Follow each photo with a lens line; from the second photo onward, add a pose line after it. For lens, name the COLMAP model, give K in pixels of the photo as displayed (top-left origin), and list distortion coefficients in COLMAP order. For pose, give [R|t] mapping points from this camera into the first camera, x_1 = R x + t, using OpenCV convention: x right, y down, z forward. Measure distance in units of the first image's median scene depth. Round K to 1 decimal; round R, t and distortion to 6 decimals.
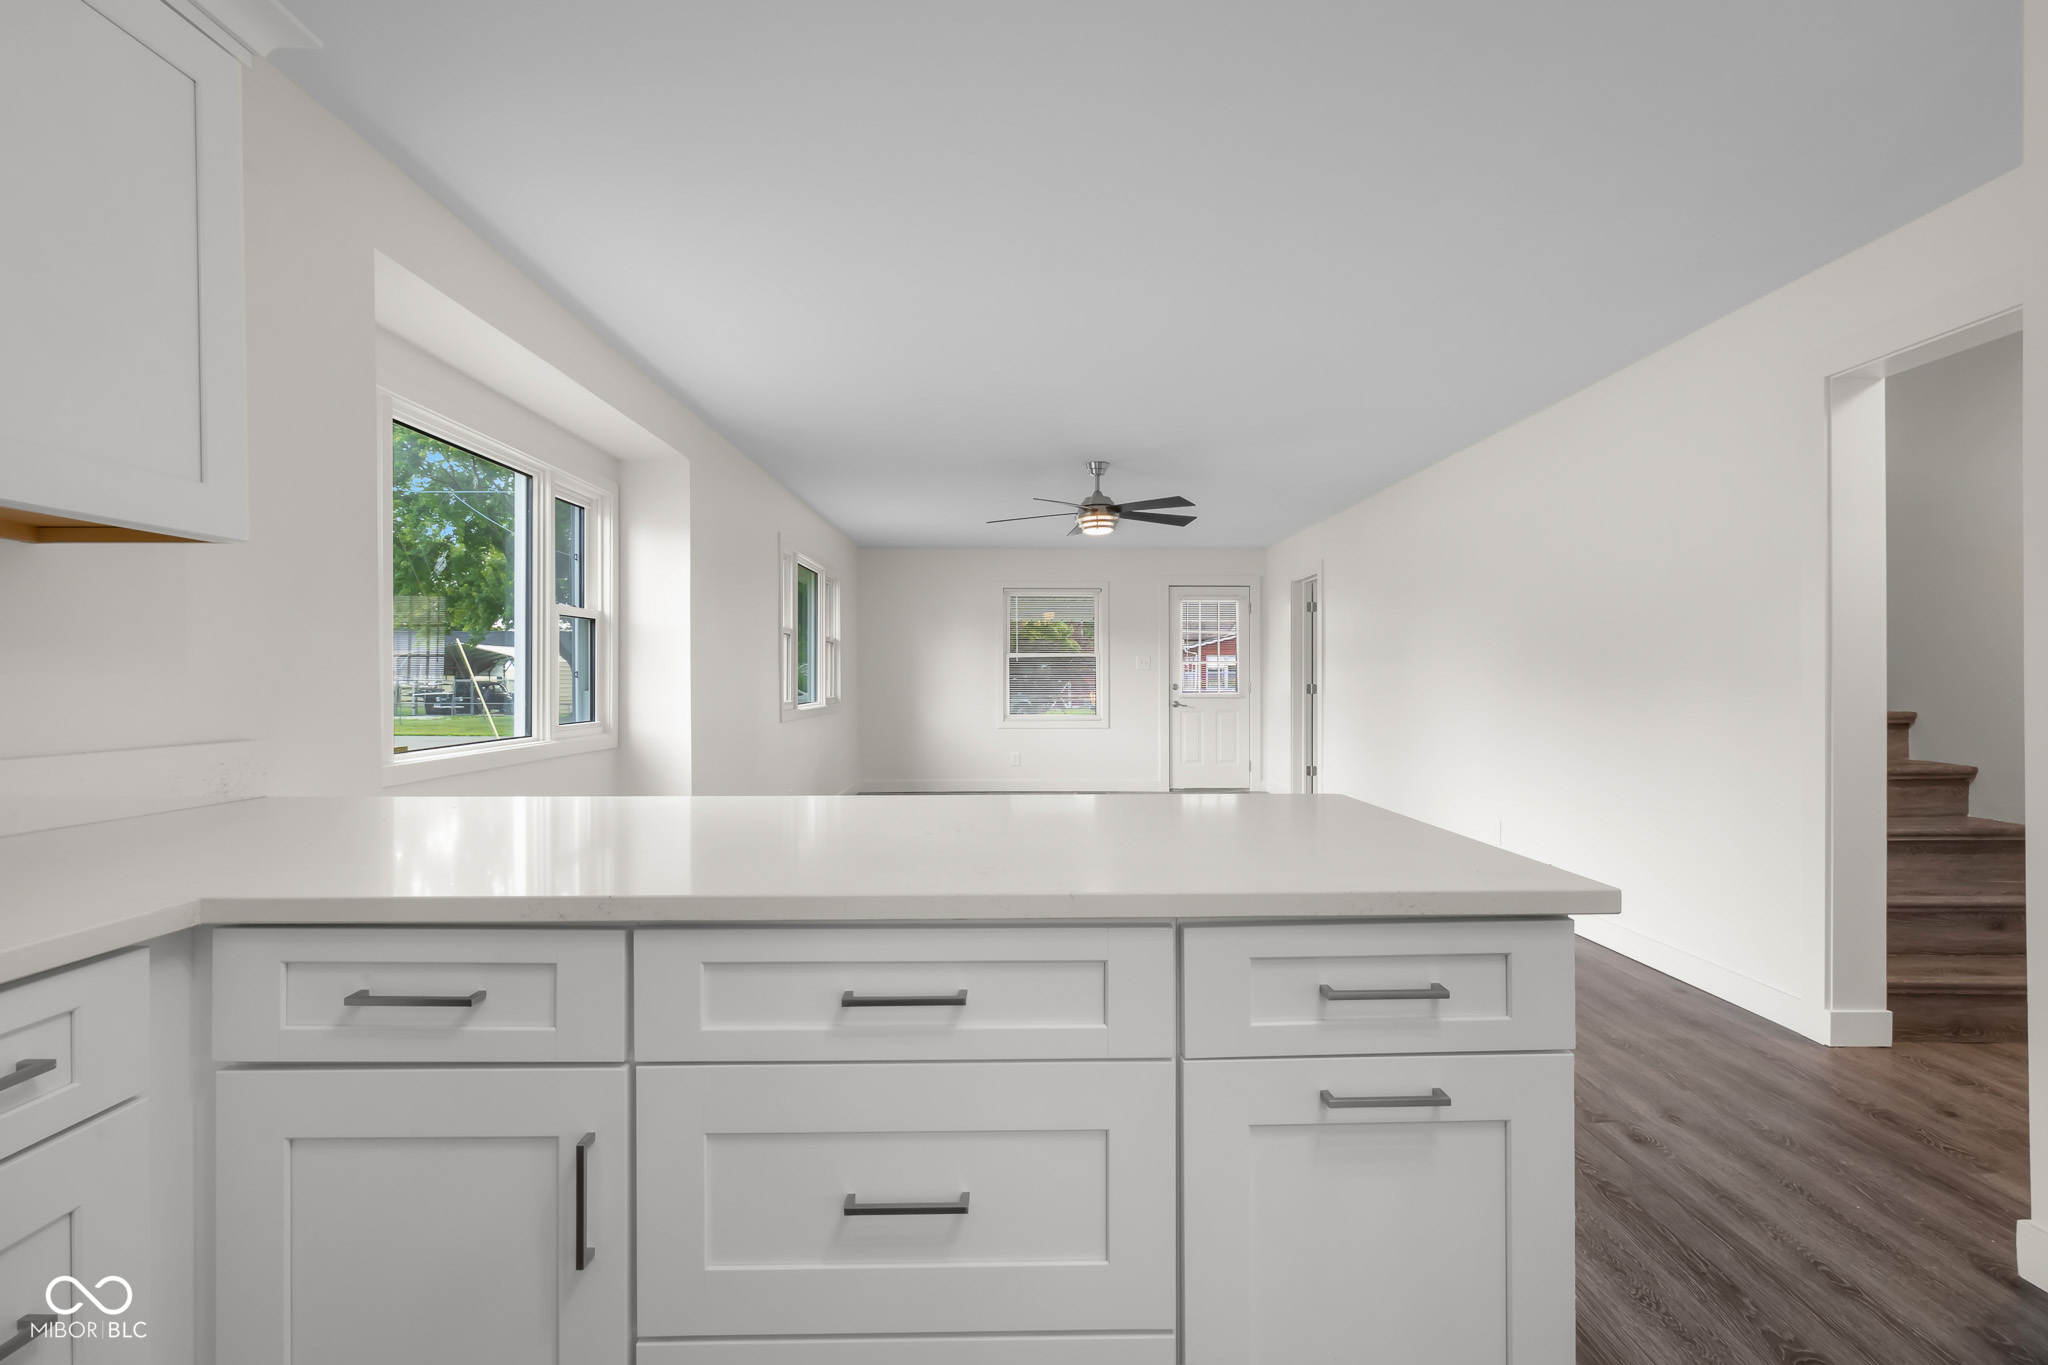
lens RADIAL K [[995.2, 0, 1024.0], [0, 995.2, 682.5], [0, 0, 1]] dist [-0.001020, -0.000151]
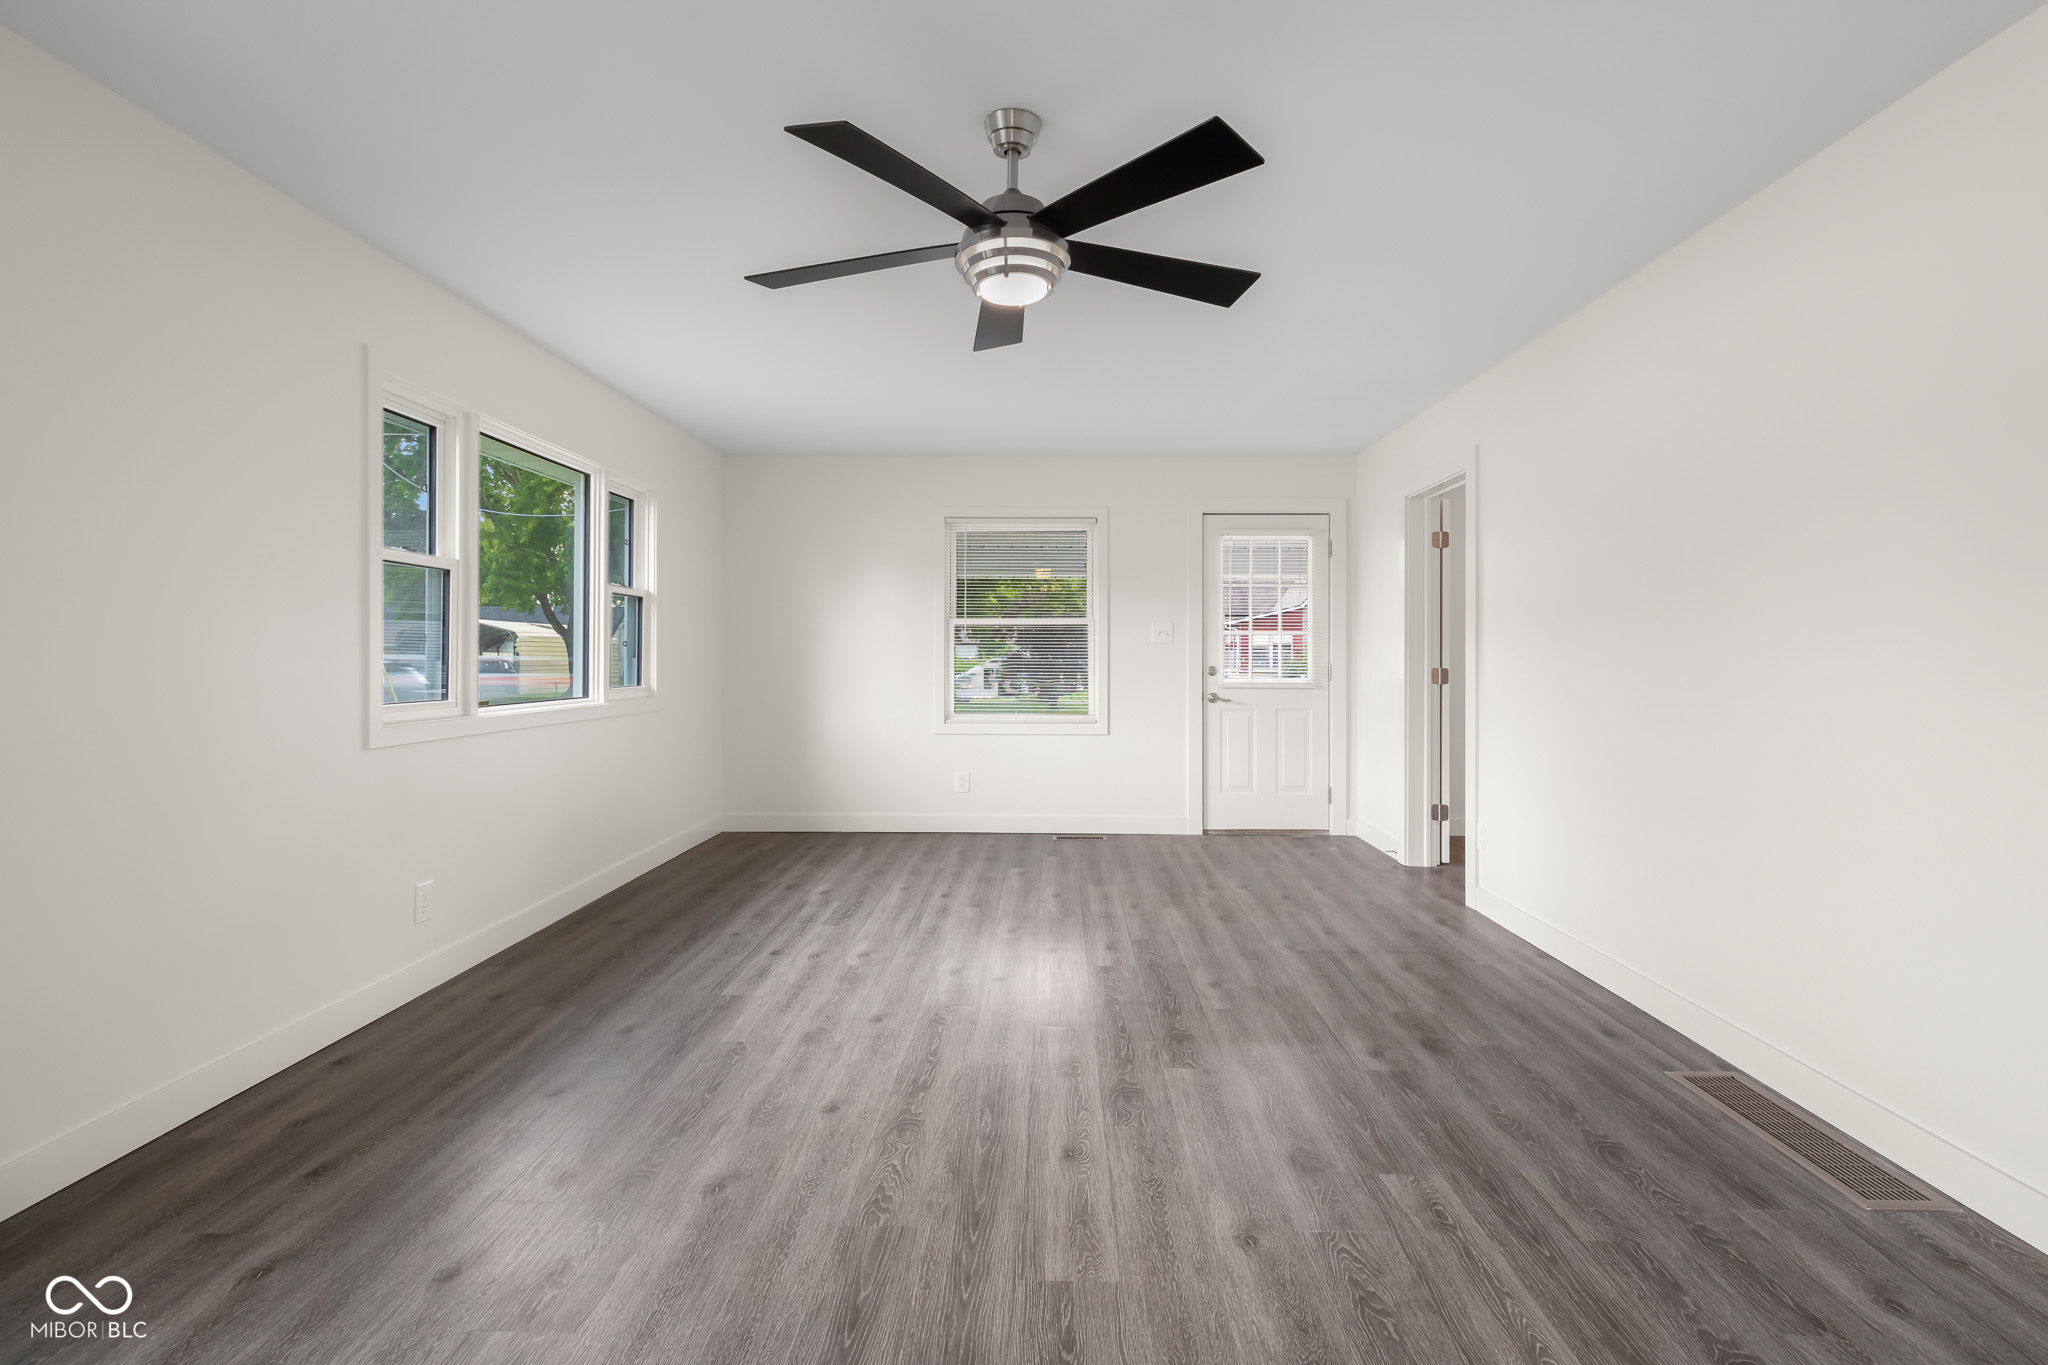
lens RADIAL K [[952.0, 0, 1028.2], [0, 952.0, 660.3], [0, 0, 1]] dist [0.002038, 0.000439]
pose [[0.999067, 0.002900, -0.043086, 0.059842], [-0.002925, 0.999996, -0.000526, -0.001899], [0.043085, 0.000652, 0.999071, 0.381605]]
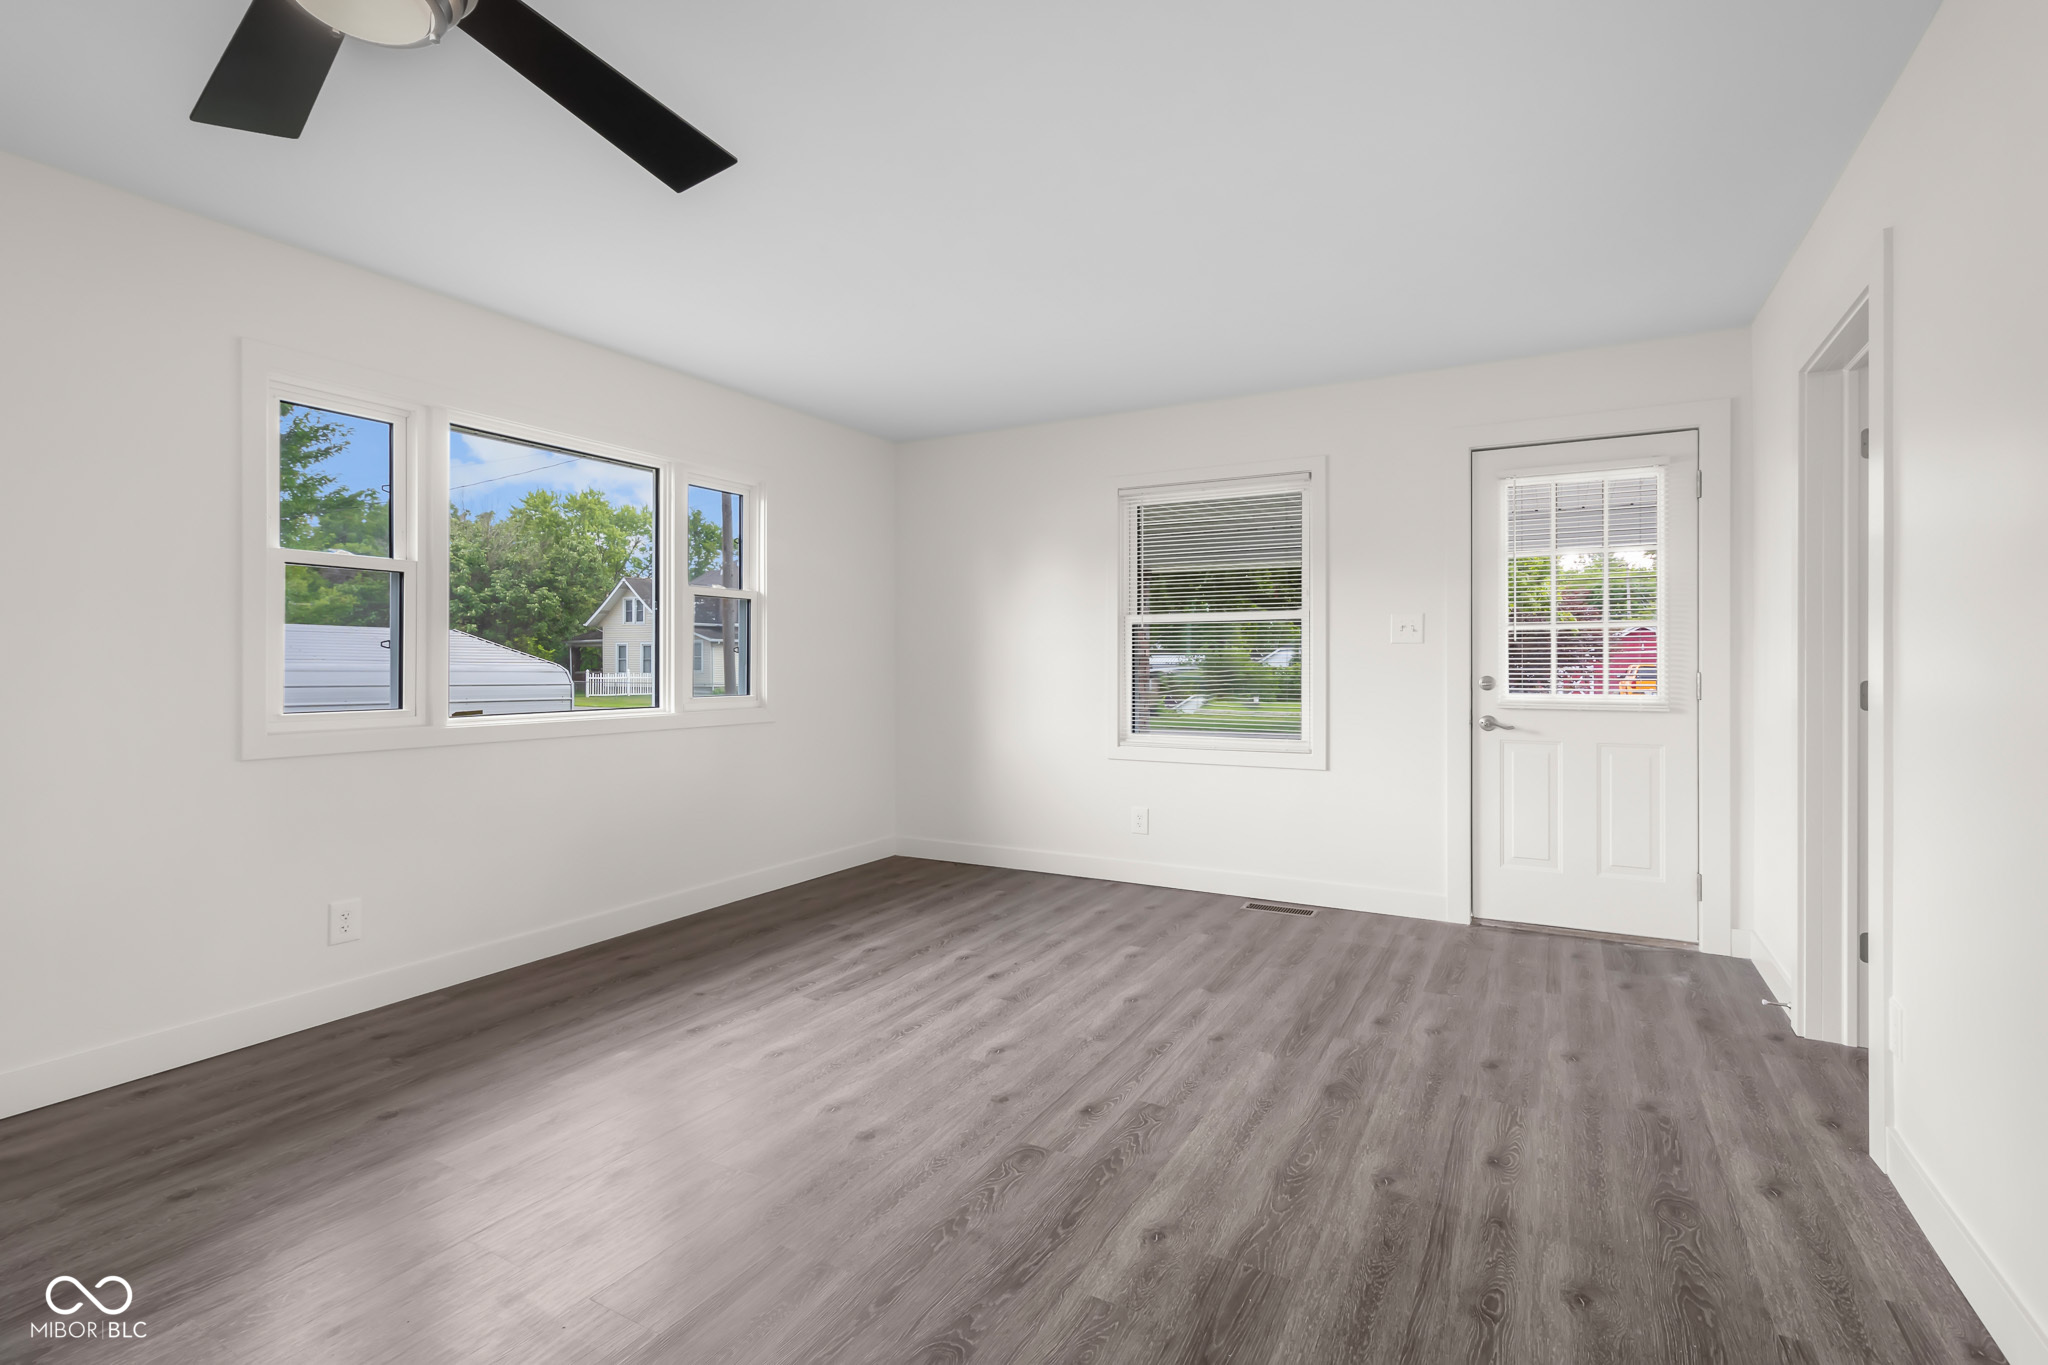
lens RADIAL K [[952.0, 0, 1028.2], [0, 952.0, 660.3], [0, 0, 1]] dist [0.002038, 0.000439]
pose [[0.863298, -0.001584, -0.504691, 0.188279], [-0.002338, 0.999972, -0.007138, -0.002017], [0.504689, 0.007343, 0.863270, 0.543045]]
